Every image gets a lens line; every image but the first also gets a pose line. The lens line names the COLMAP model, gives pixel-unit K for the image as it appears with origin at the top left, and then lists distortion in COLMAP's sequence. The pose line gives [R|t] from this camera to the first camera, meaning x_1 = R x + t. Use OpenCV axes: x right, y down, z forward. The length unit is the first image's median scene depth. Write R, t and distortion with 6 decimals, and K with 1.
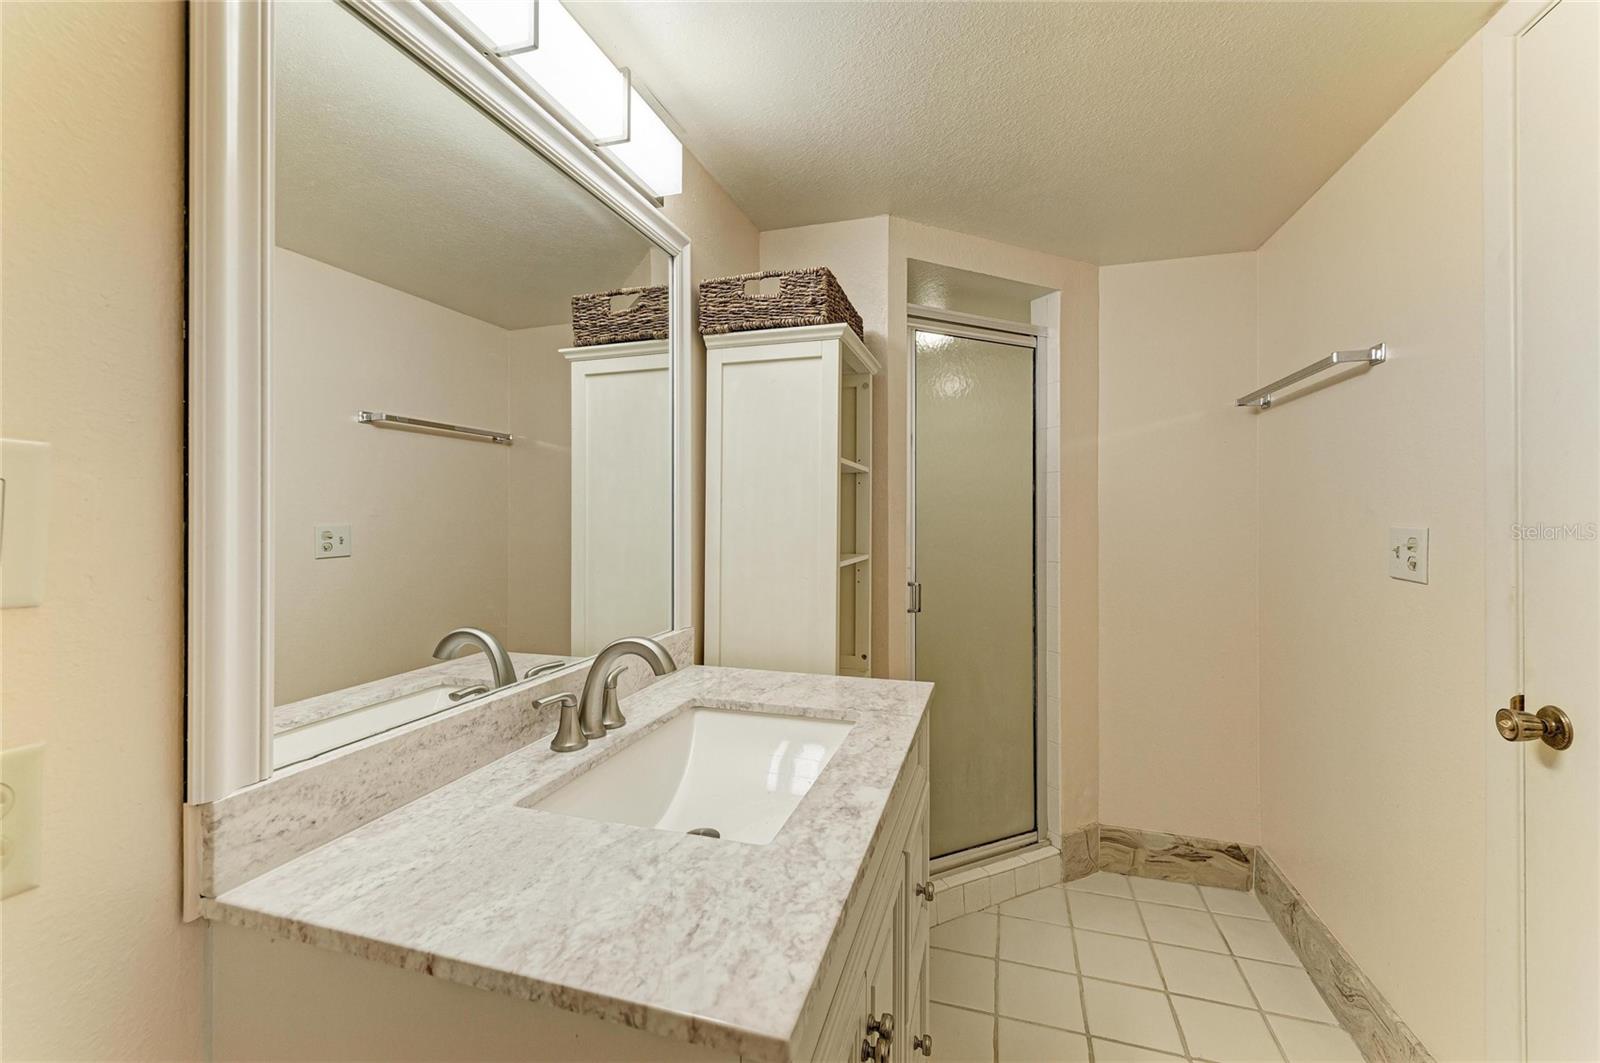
lens RADIAL K [[626.2, 0, 806.8], [0, 626.2, 524.2], [0, 0, 1]] dist [0.016422, -0.004782]
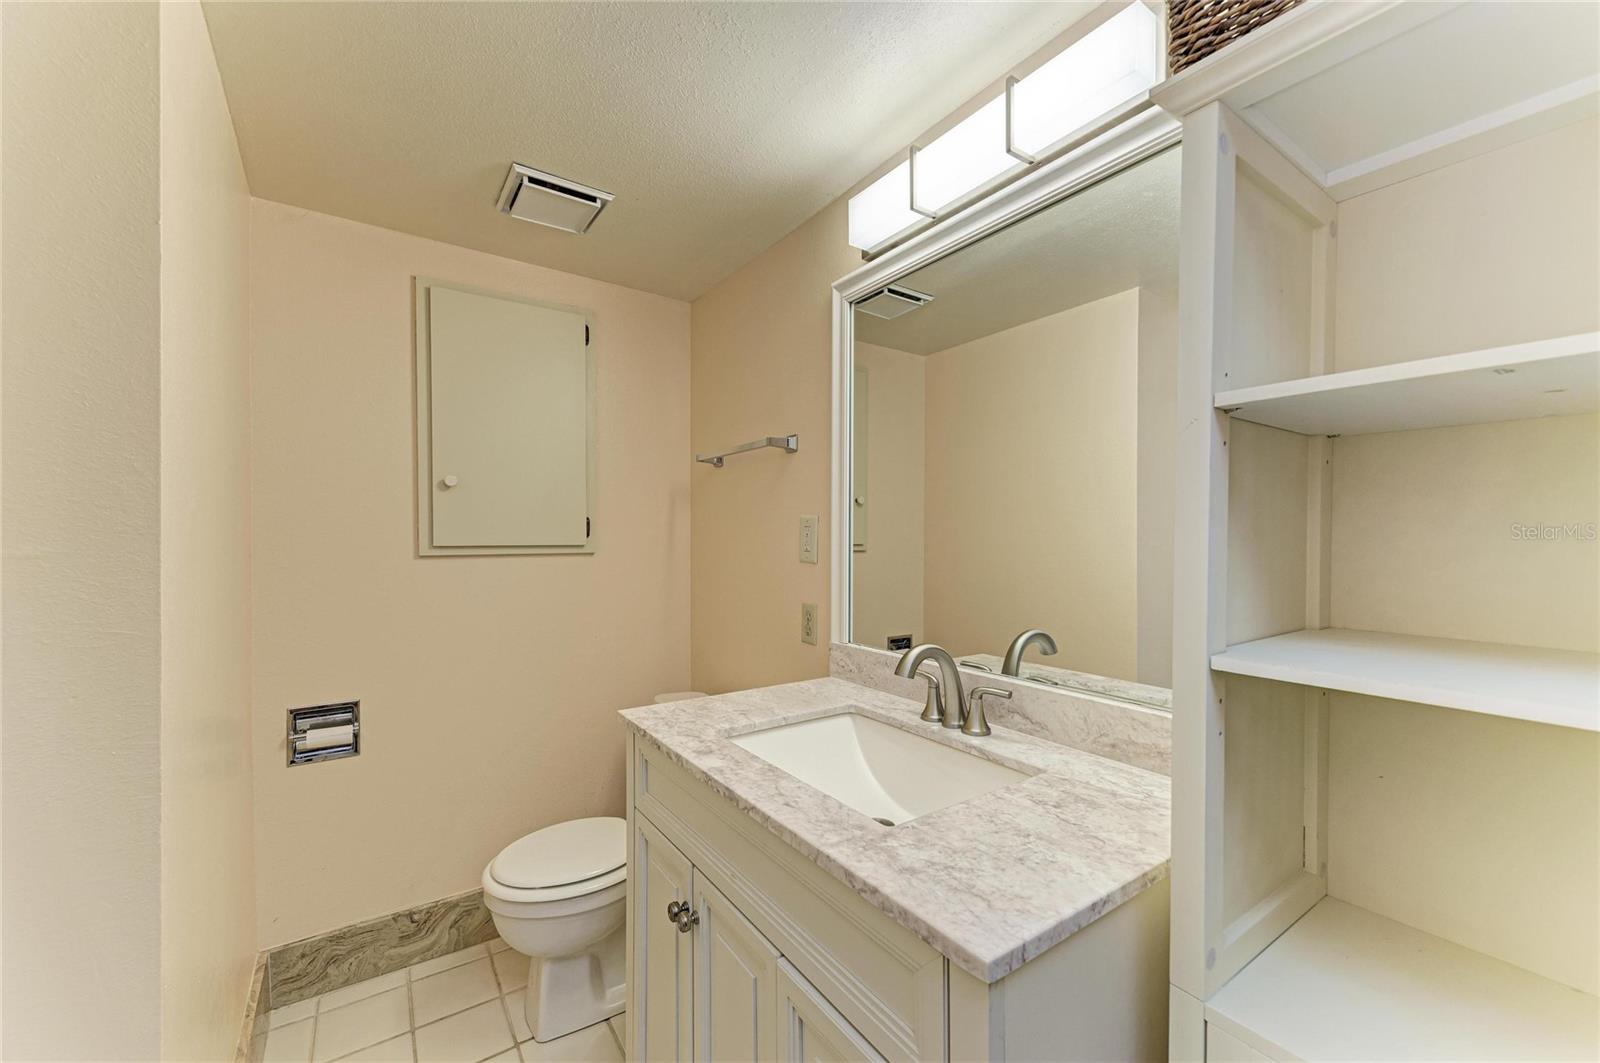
lens RADIAL K [[626.2, 0, 799.9], [0, 626.2, 531.9], [0, 0, 1]] dist [0.016422, -0.004782]
pose [[-0.607200, -0.005260, -0.794532, 1.052927], [-0.012314, 0.999920, 0.002791, -0.039903], [0.794454, 0.011478, -0.607216, 2.013212]]
